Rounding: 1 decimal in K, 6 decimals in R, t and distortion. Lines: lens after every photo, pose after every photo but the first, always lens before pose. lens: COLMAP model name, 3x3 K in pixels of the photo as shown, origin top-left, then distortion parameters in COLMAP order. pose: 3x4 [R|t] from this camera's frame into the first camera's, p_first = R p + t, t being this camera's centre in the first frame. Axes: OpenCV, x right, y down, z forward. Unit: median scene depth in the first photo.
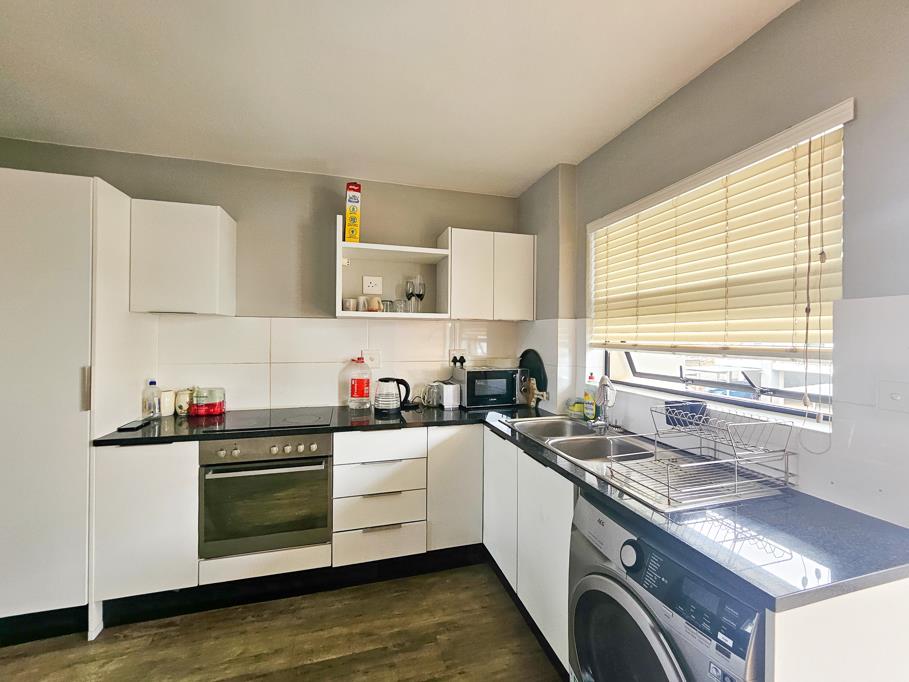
lens RADIAL K [[371.3, 0, 447.7], [0, 371.3, 336.1], [0, 0, 1]] dist [-0.008783, 0.001322]
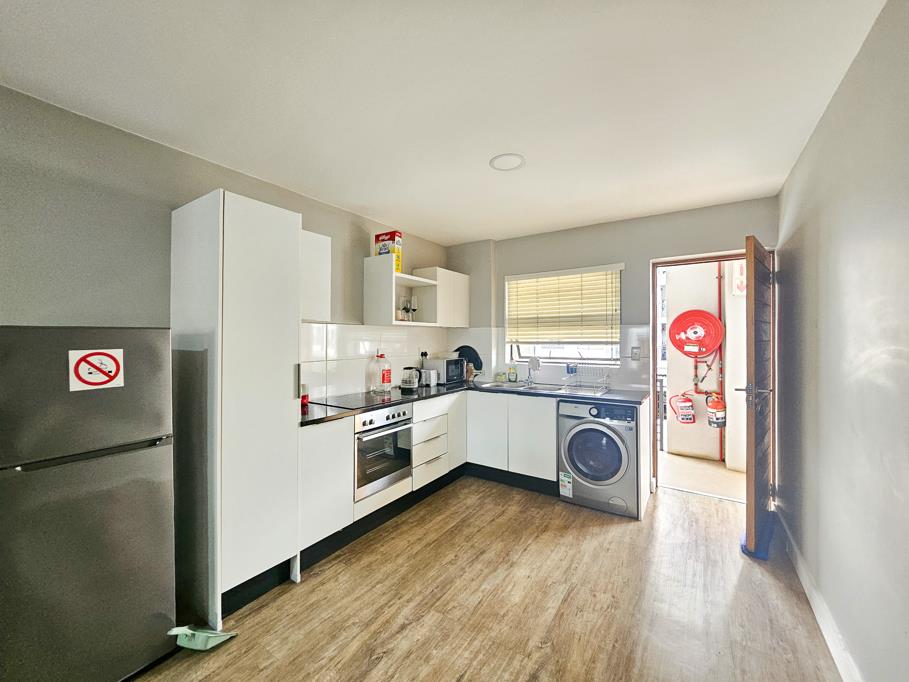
lens RADIAL K [[371.3, 0, 458.3], [0, 371.3, 338.3], [0, 0, 1]] dist [-0.008783, 0.001322]
pose [[0.751035, -0.009959, 0.660187, -1.008715], [0.007511, 0.999950, 0.006539, -0.007836], [-0.660220, 0.000048, 0.751073, -0.224461]]
